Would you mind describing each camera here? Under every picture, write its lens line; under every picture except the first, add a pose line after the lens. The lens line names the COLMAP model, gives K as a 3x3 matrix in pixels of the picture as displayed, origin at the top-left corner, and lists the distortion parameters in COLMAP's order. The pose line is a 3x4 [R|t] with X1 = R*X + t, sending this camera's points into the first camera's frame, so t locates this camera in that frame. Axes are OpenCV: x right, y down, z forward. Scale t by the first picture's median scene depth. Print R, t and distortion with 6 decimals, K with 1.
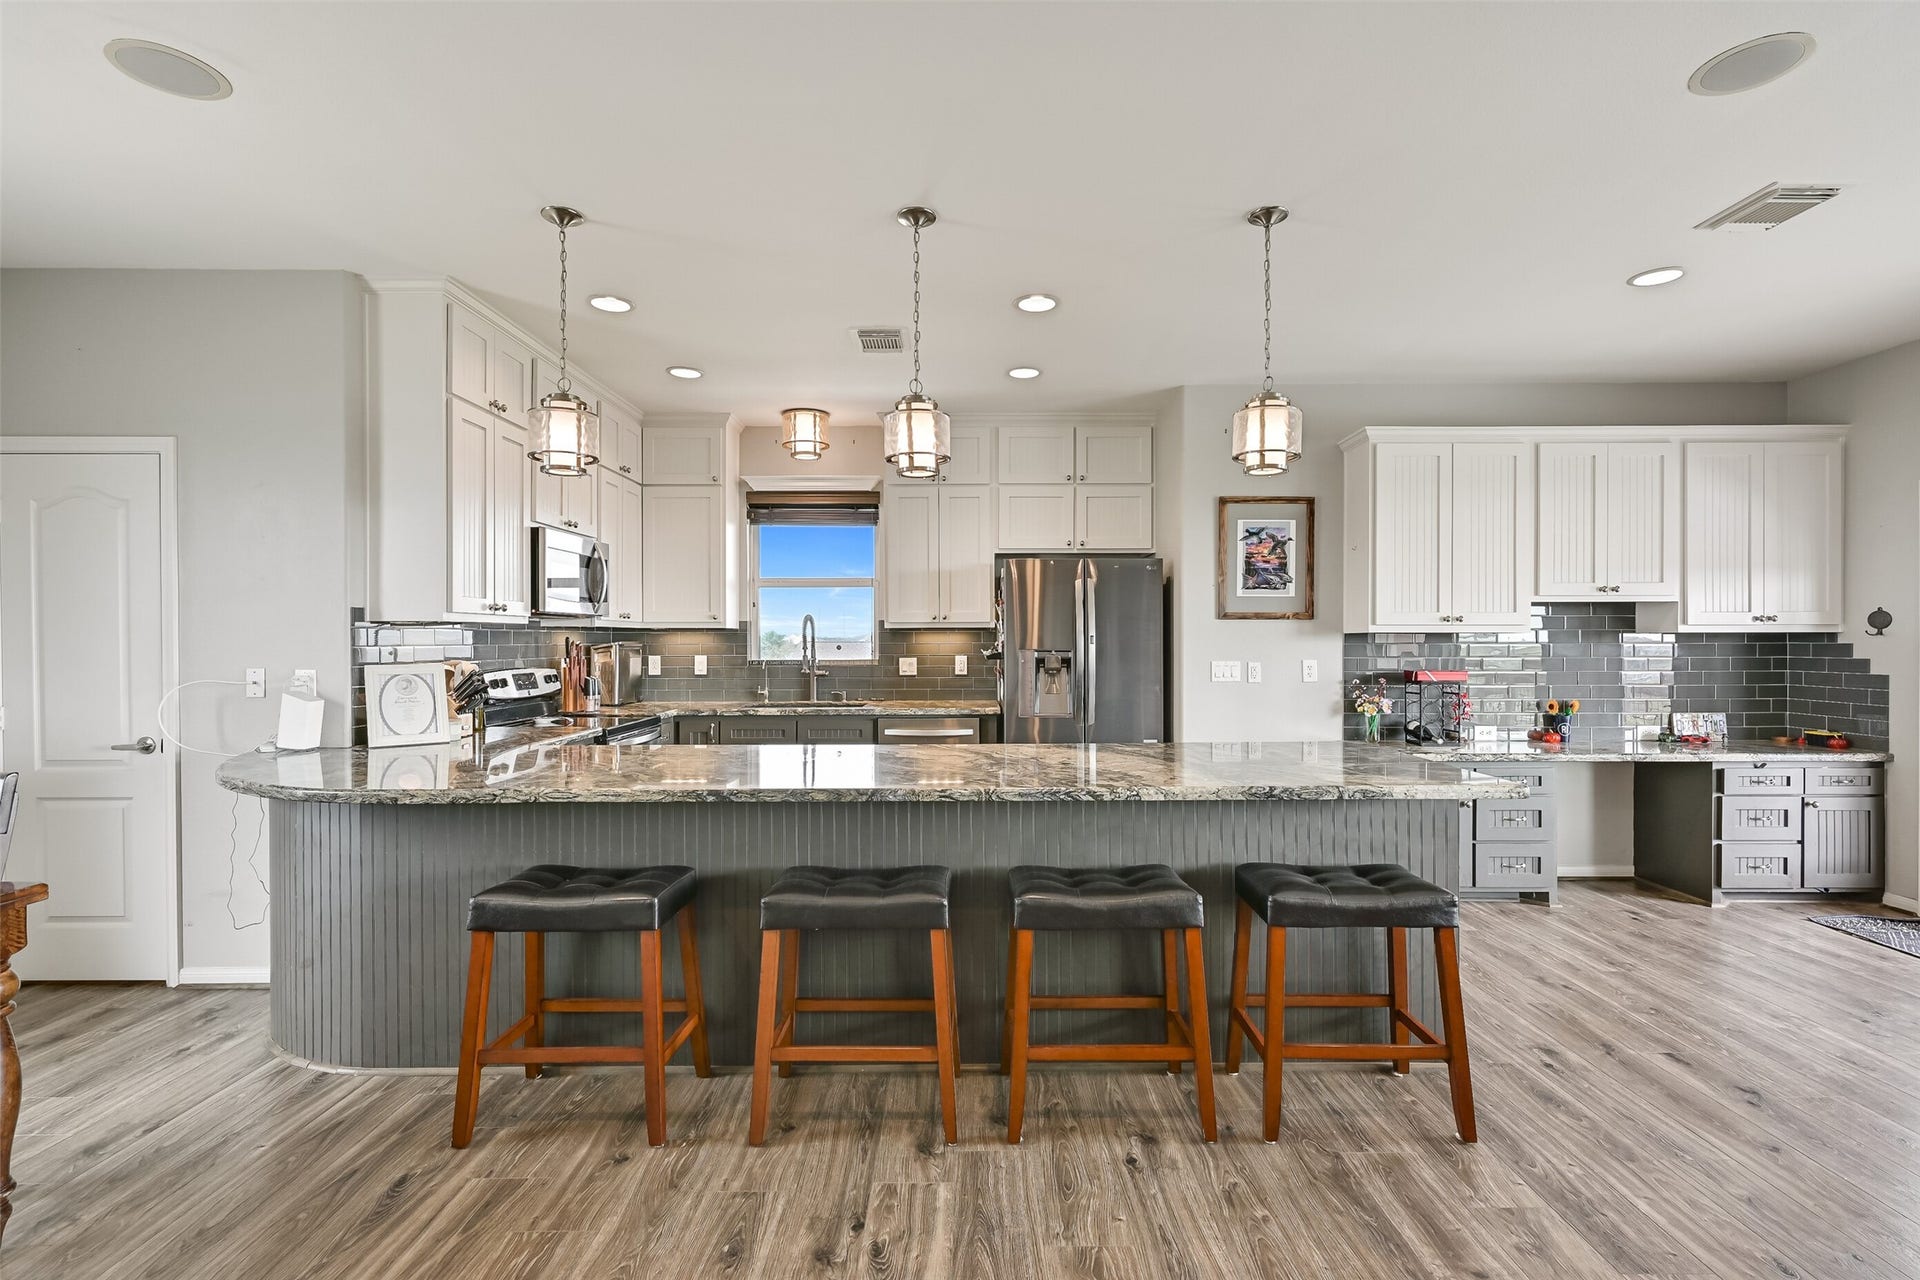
lens RADIAL K [[921.0, 0, 960.0], [0, 921.0, 640.0], [0, 0, 1]] dist [-0.001243, -0.000485]
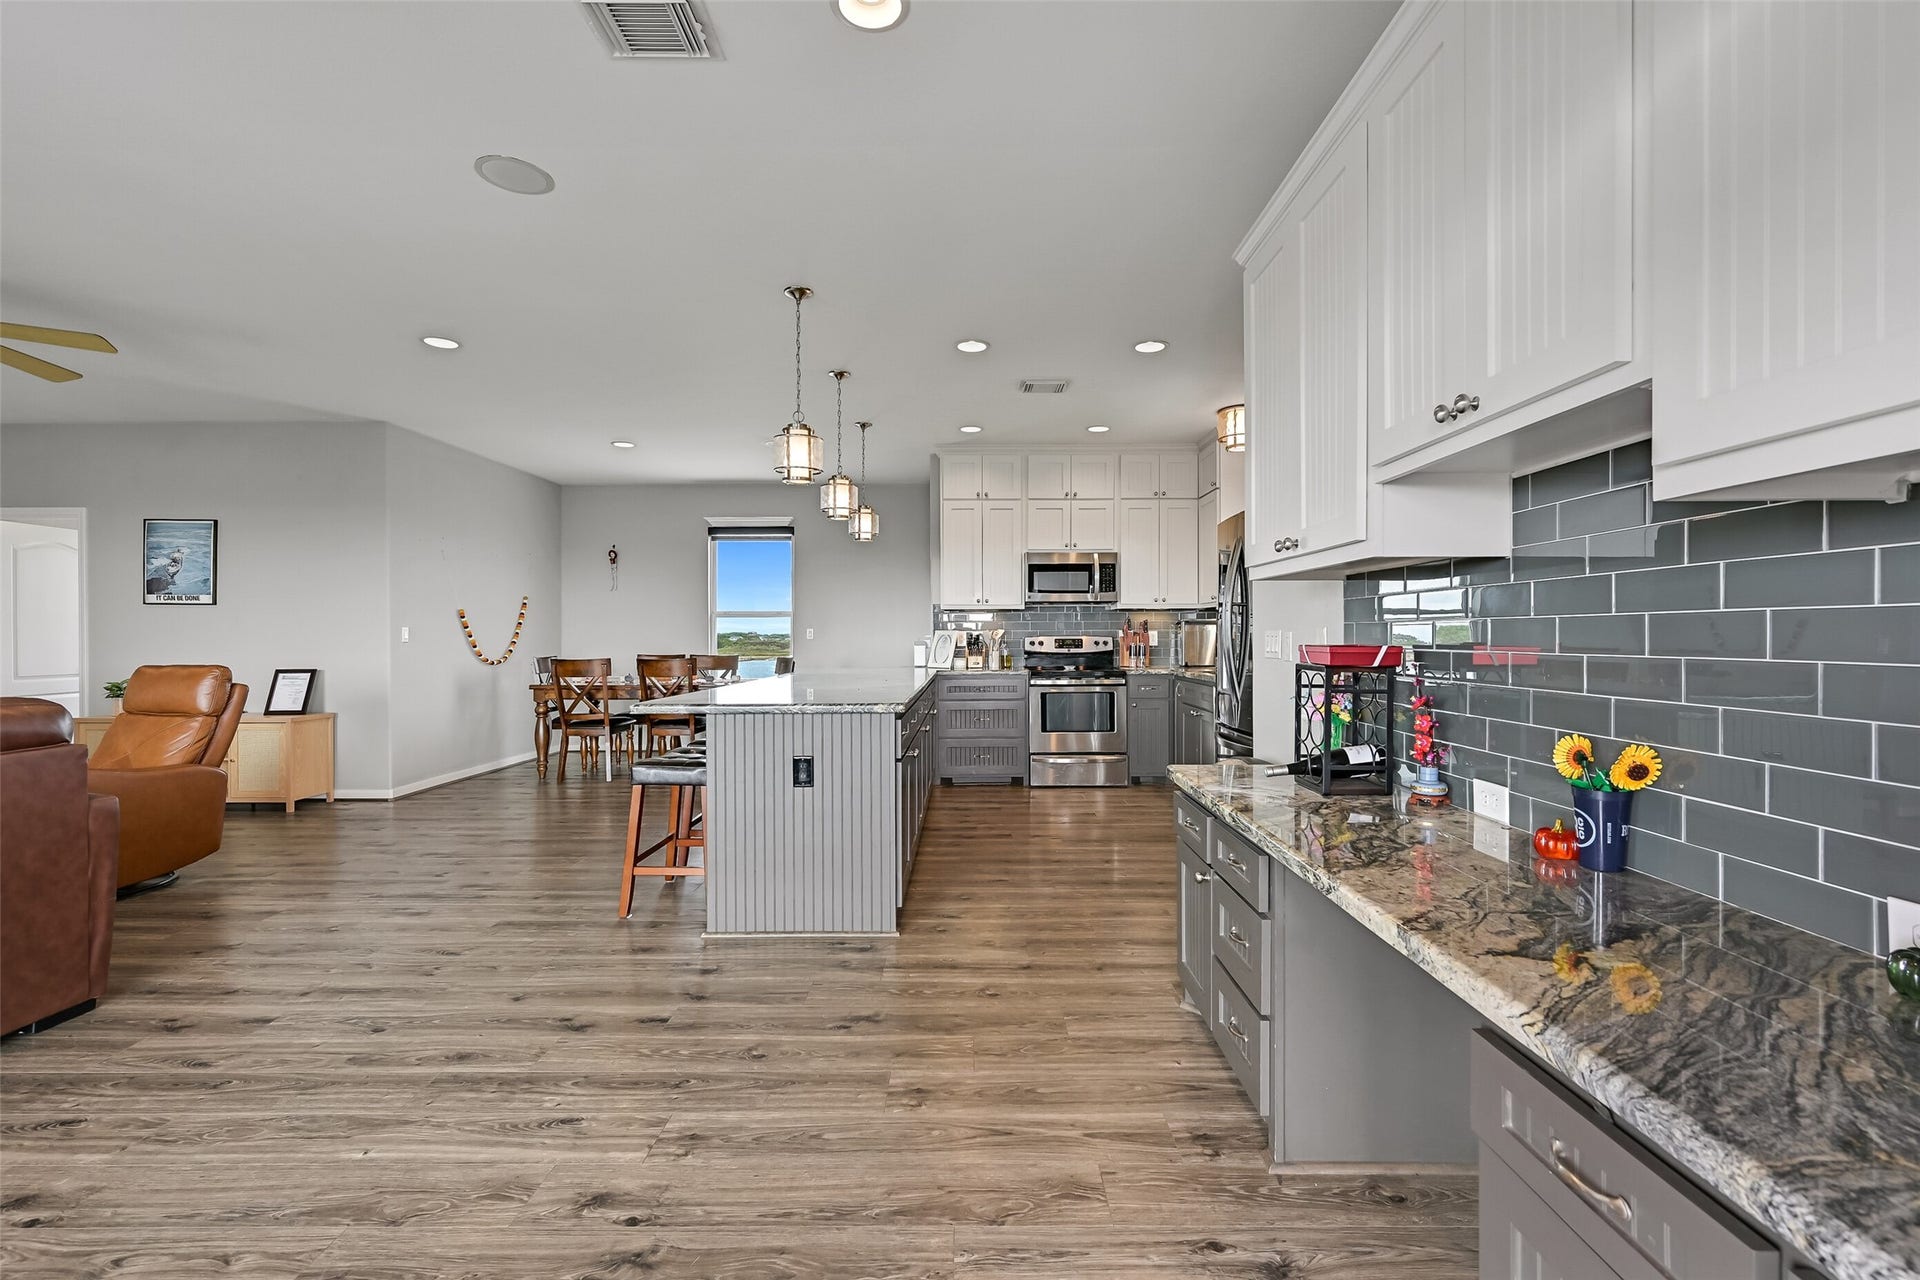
lens RADIAL K [[850.4, 0, 968.8], [0, 850.4, 650.5], [0, 0, 1]] dist [-0.002404, -0.000464]
pose [[-0.008857, 0.019345, -0.999774, 1.423959], [0.000053, 0.999813, 0.019345, 0.038796], [0.999961, 0.000119, -0.008856, 1.143949]]
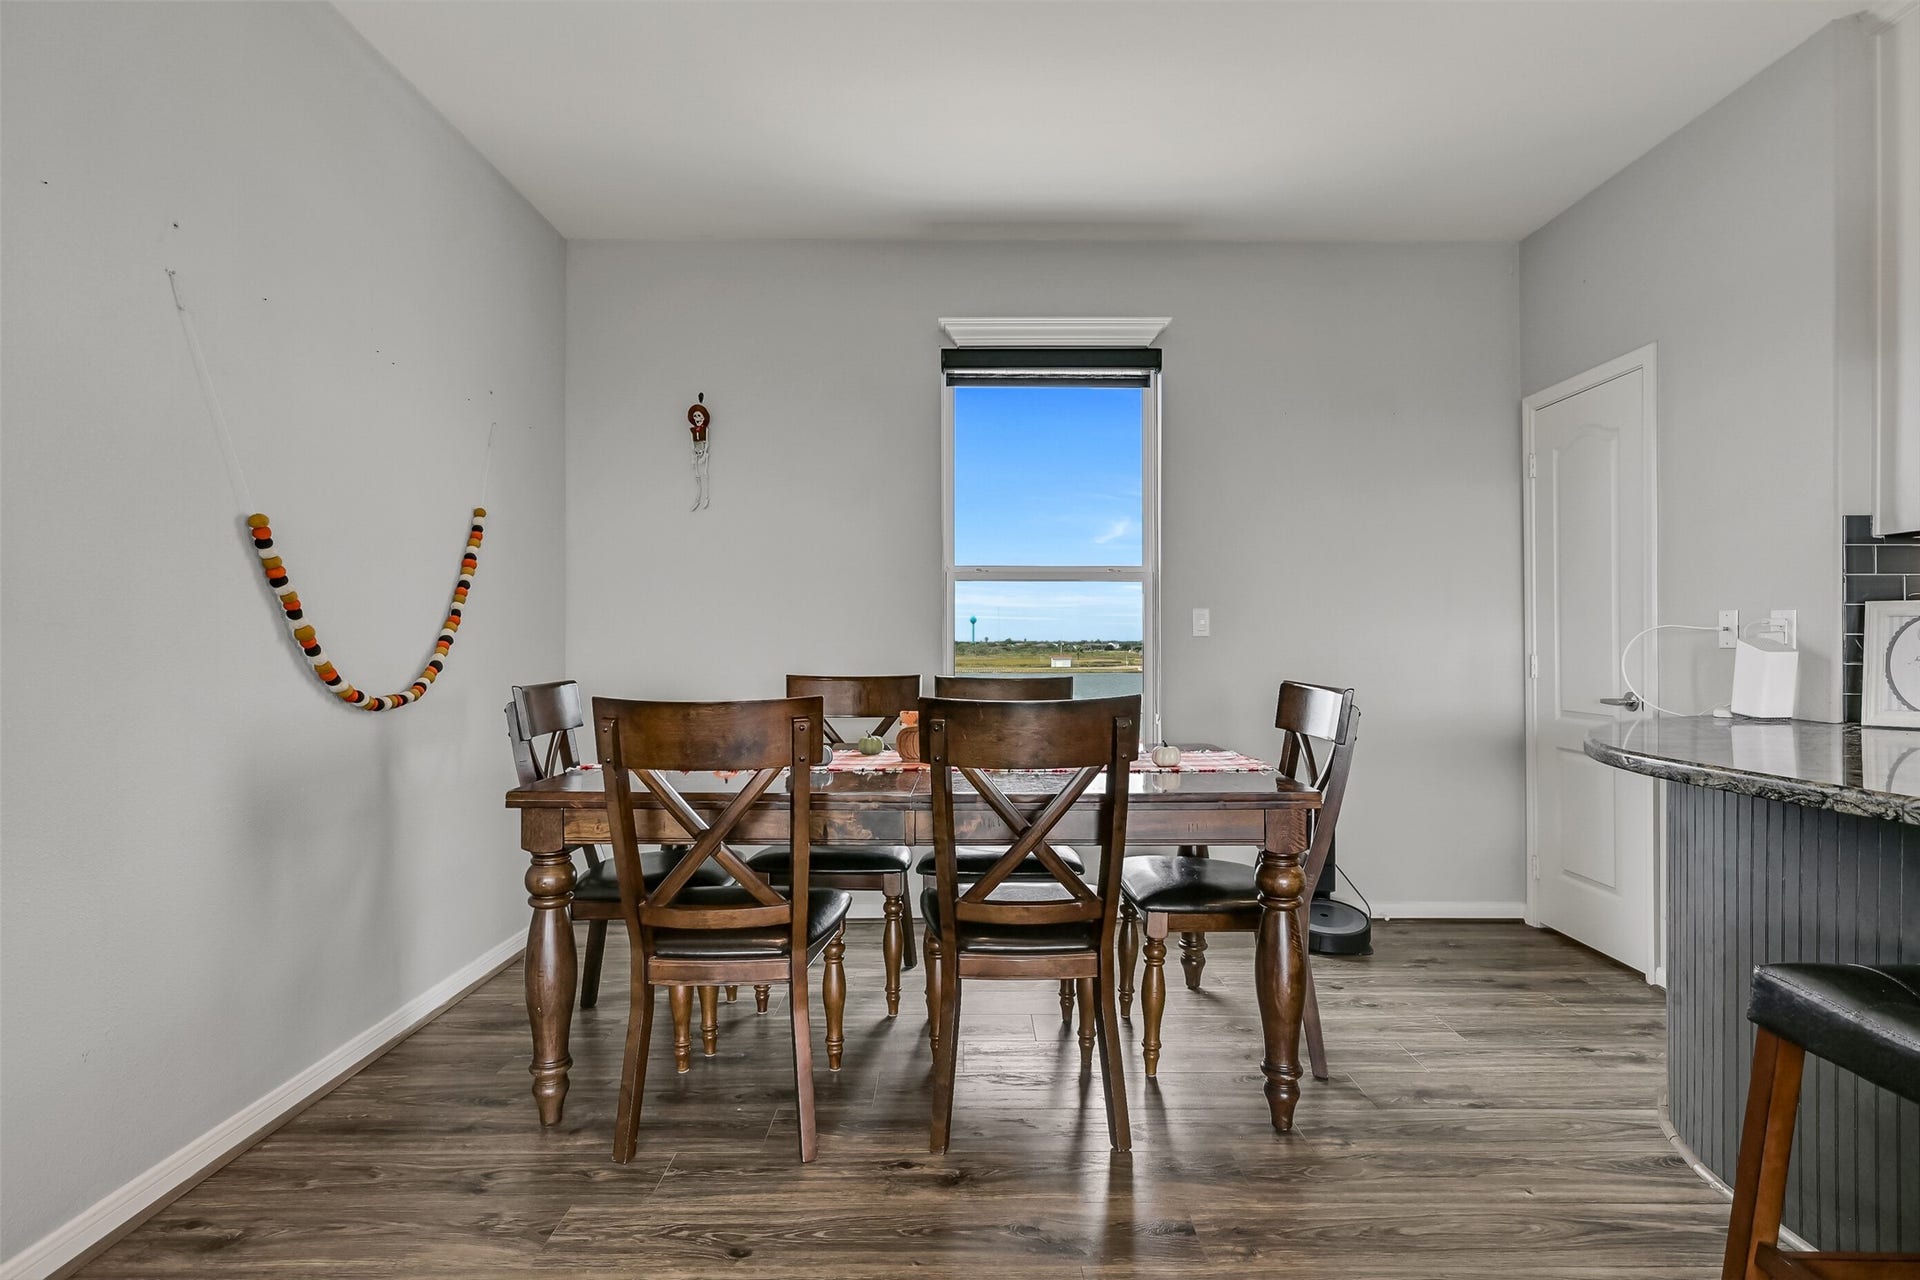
lens RADIAL K [[965.7, 0, 963.2], [0, 965.7, 642.5], [0, 0, 1]] dist [0.000161, -0.000500]
pose [[0.011873, 0.004563, -0.999919, 0.038341], [-0.003339, 0.999984, 0.004523, 0.058530], [0.999924, 0.003285, 0.011888, 0.363464]]
